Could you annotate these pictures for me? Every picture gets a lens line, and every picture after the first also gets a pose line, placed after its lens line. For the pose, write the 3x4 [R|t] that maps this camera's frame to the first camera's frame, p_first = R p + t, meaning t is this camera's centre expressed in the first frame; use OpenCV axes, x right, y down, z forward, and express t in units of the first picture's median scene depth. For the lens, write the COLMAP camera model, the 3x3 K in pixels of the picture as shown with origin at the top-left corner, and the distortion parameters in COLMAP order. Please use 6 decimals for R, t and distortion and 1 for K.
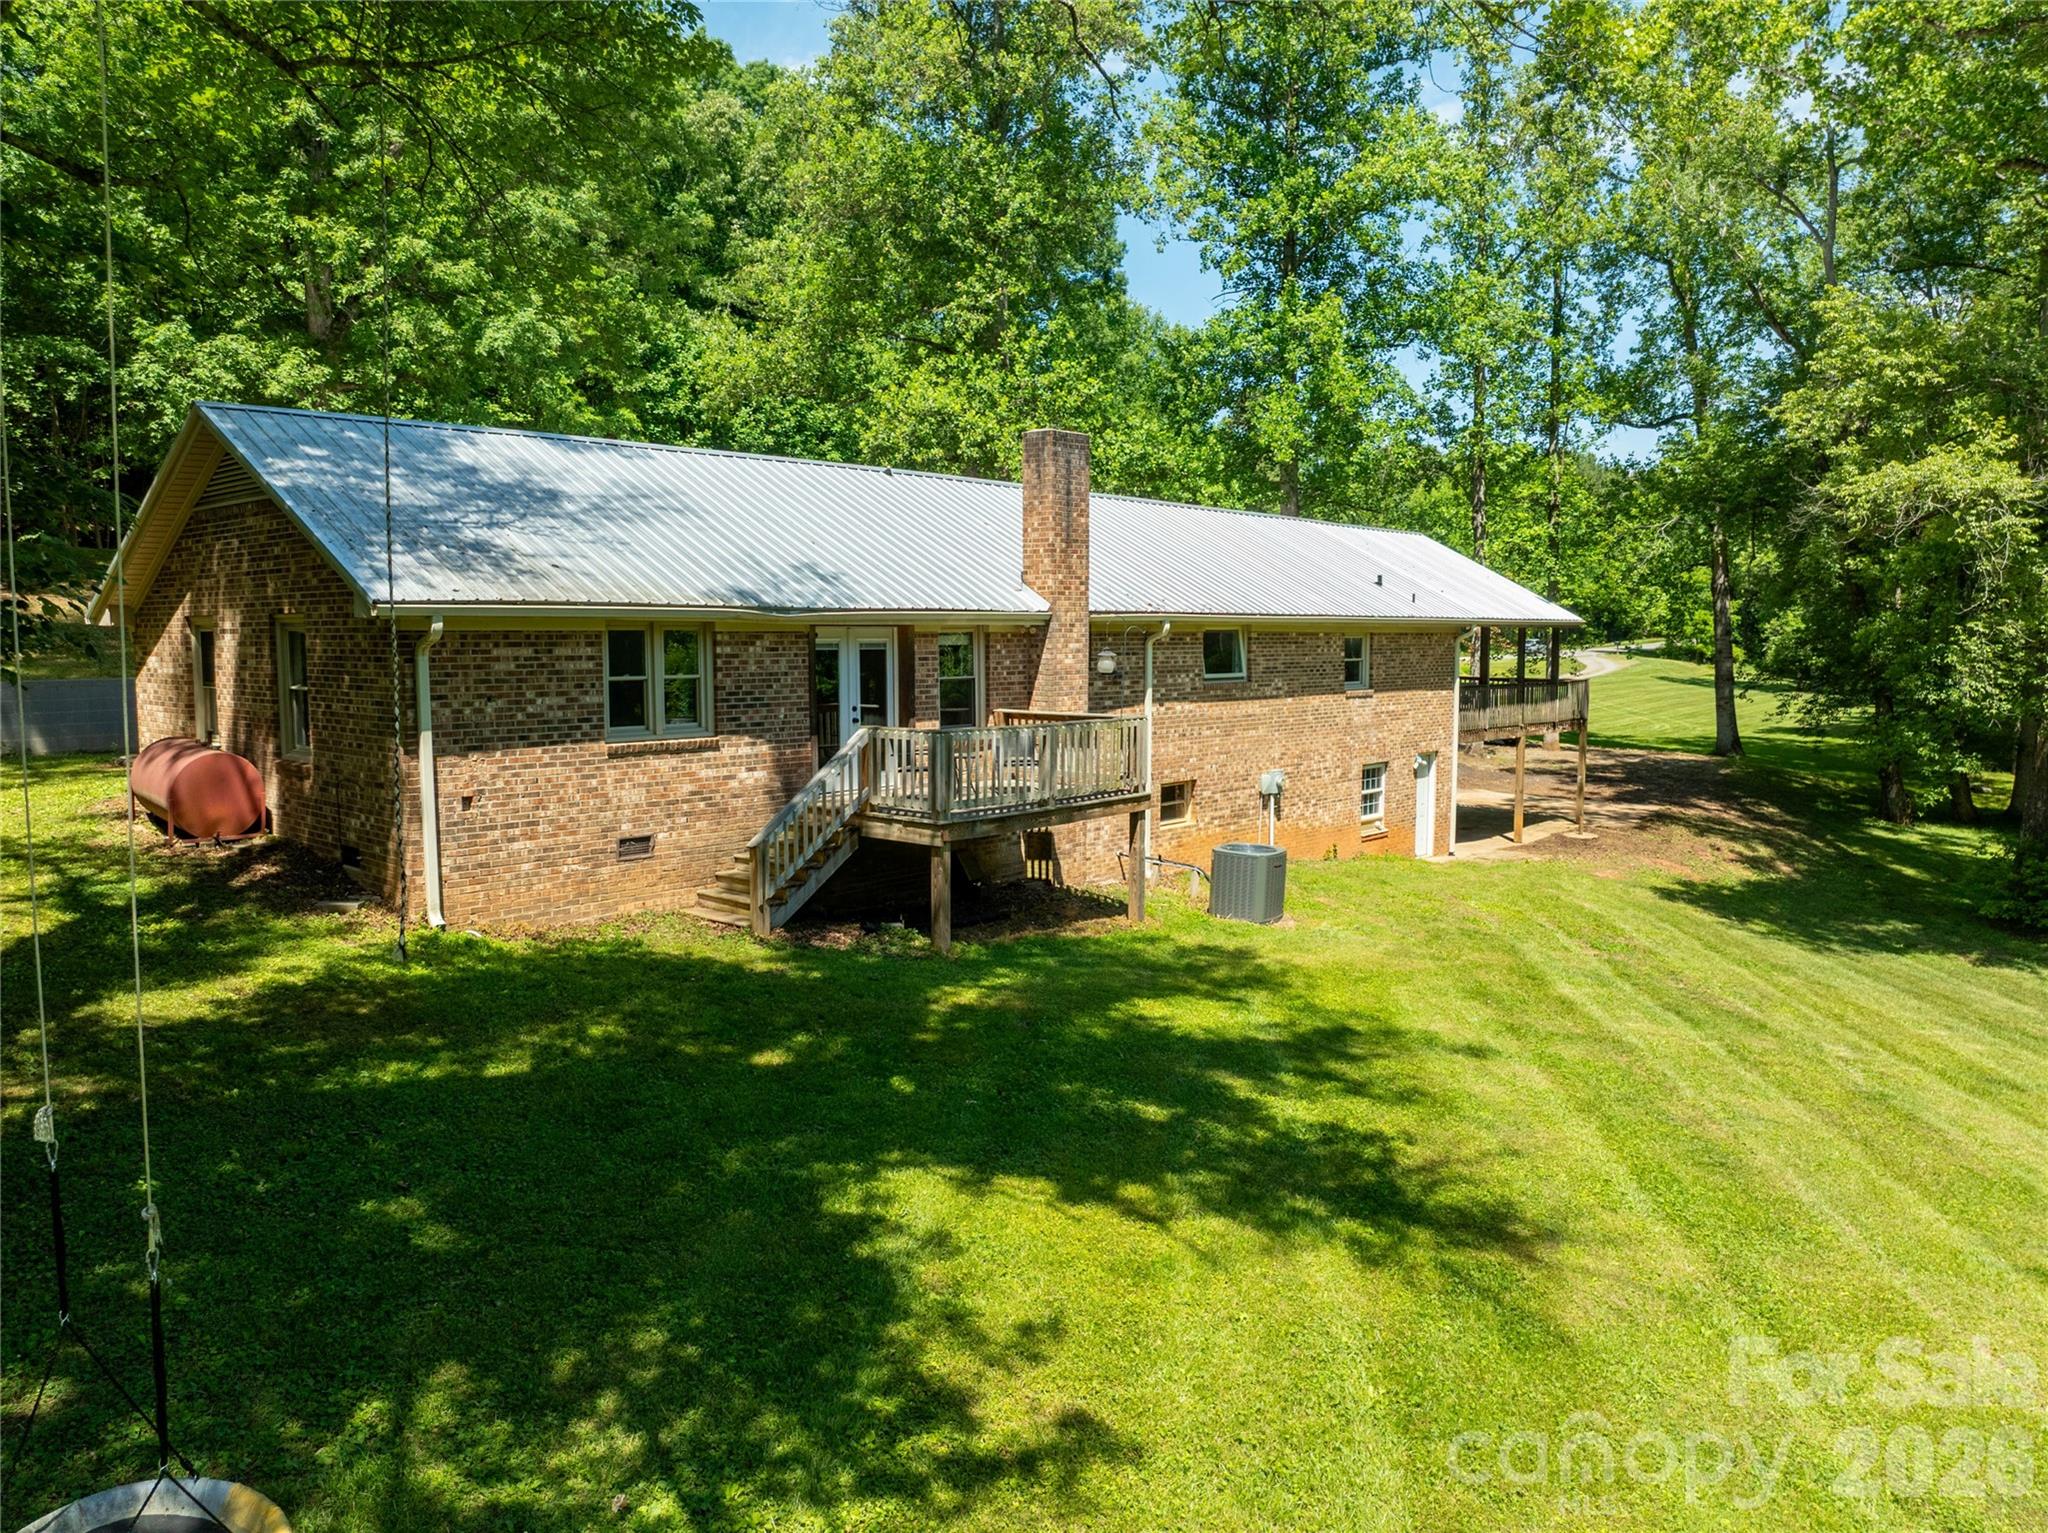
lens RADIAL K [[1455.6, 0, 1025.5], [0, 1455.6, 766.2], [0, 0, 1]] dist [-0.044210, 0.005747]
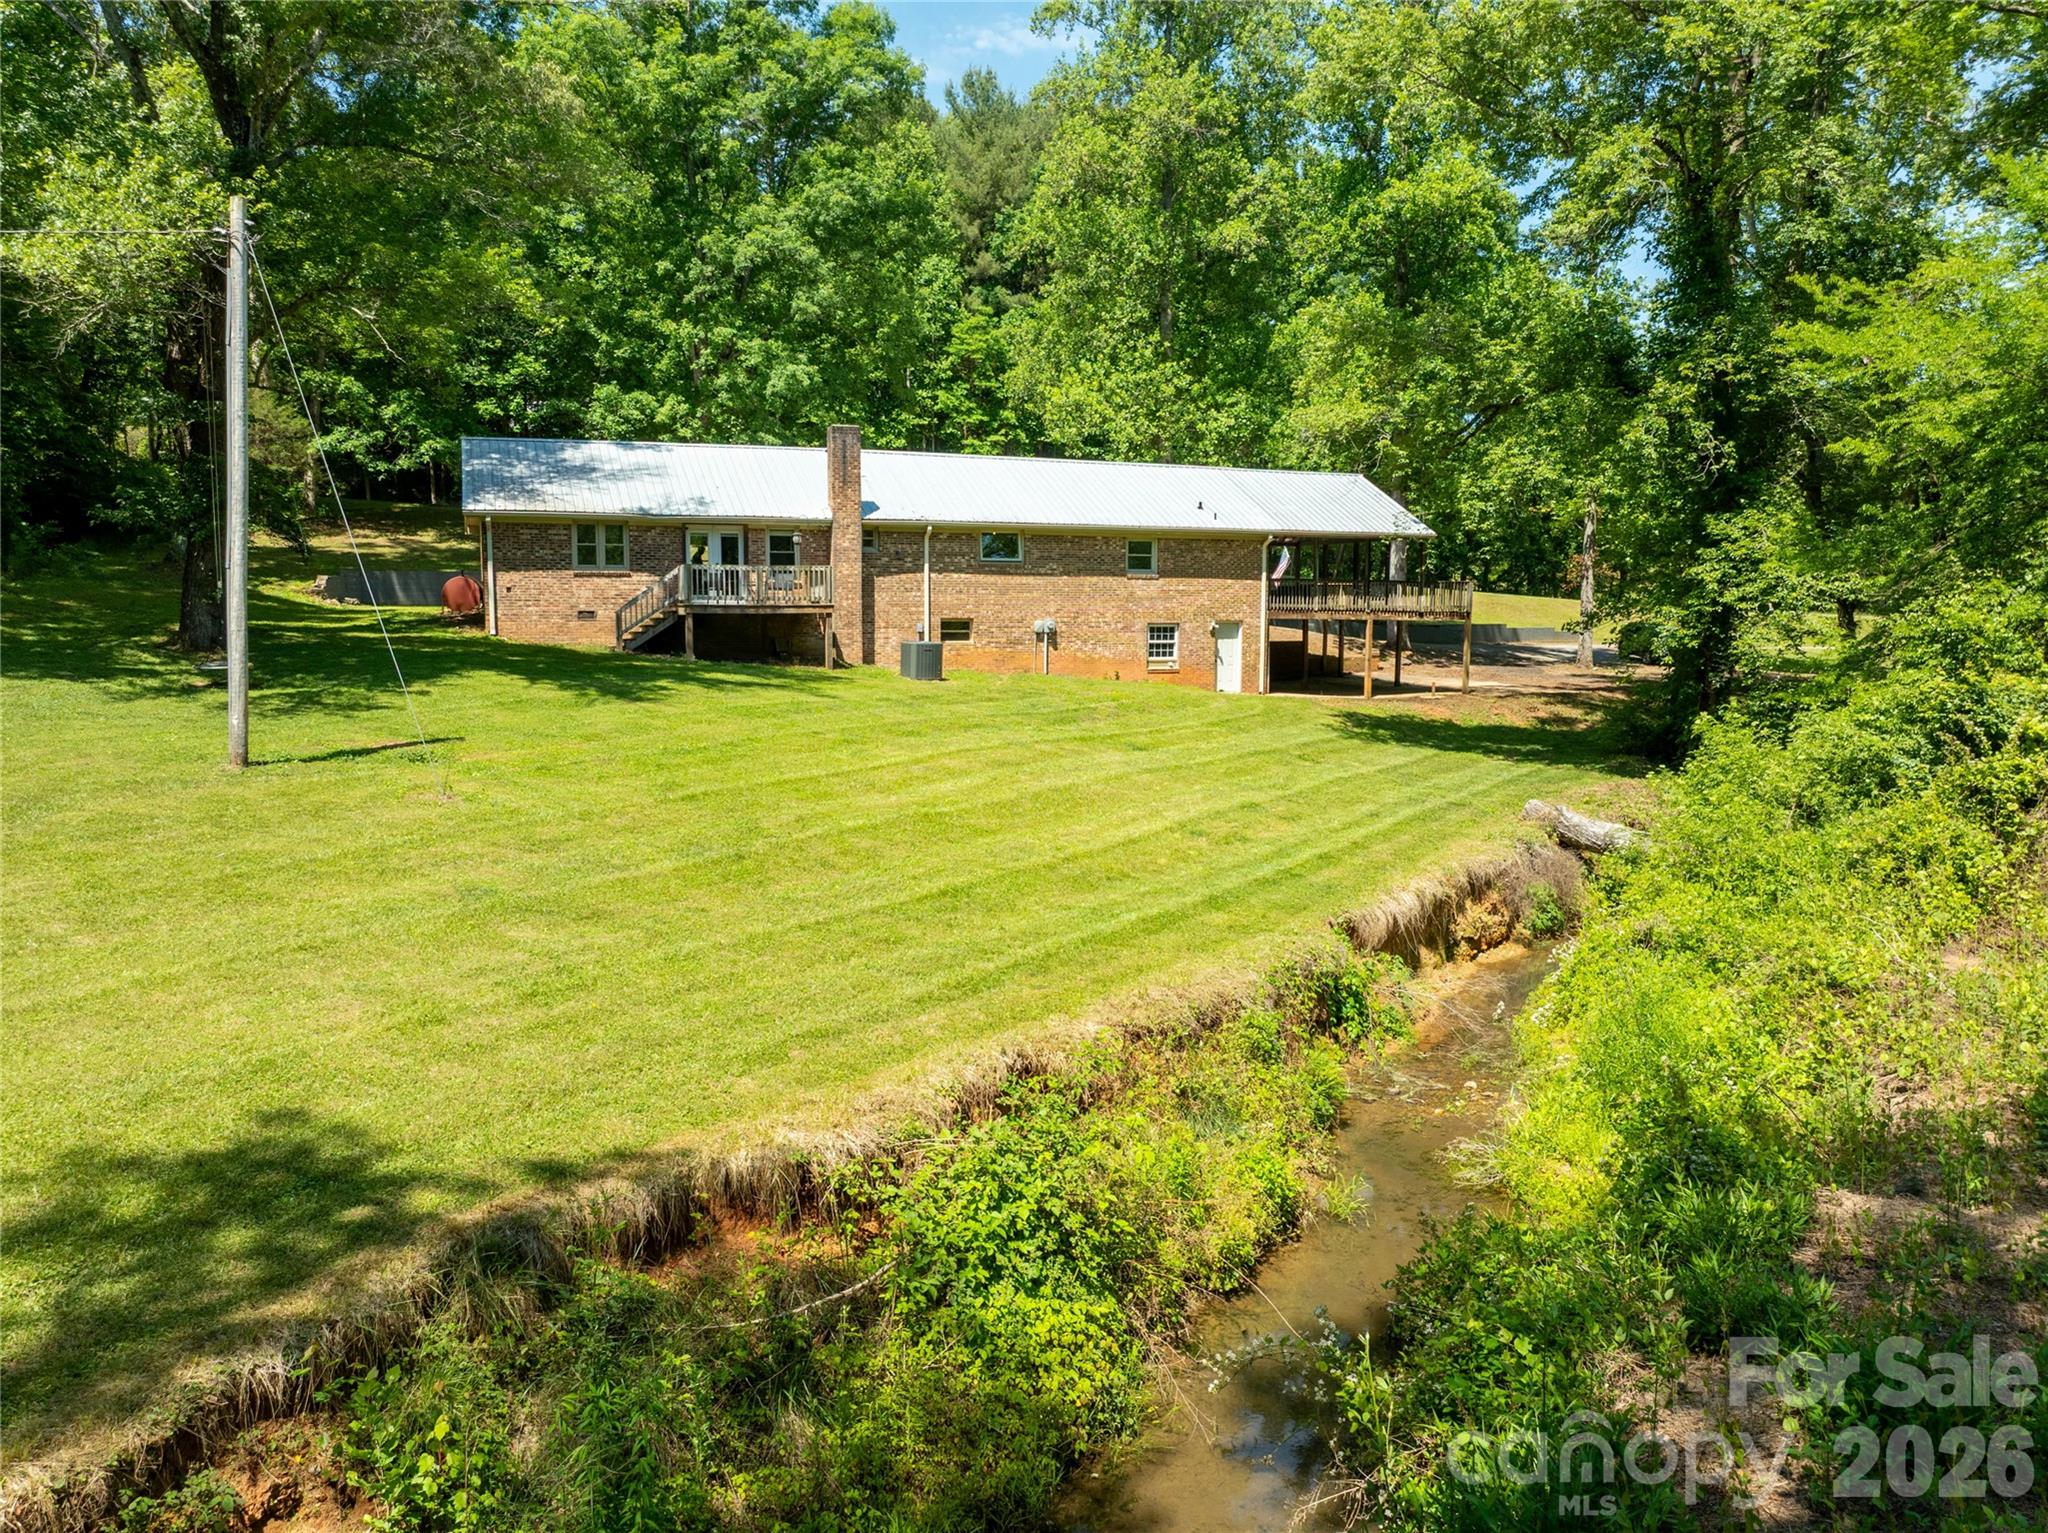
lens RADIAL K [[1455.6, 0, 1027.8], [0, 1455.6, 768.8], [0, 0, 1]] dist [-0.044210, 0.005747]
pose [[0.872991, 0.057680, -0.484313, 1.007616], [-0.050787, 0.998335, 0.027353, 0.135163], [0.485084, 0.000718, 0.874467, -0.481082]]
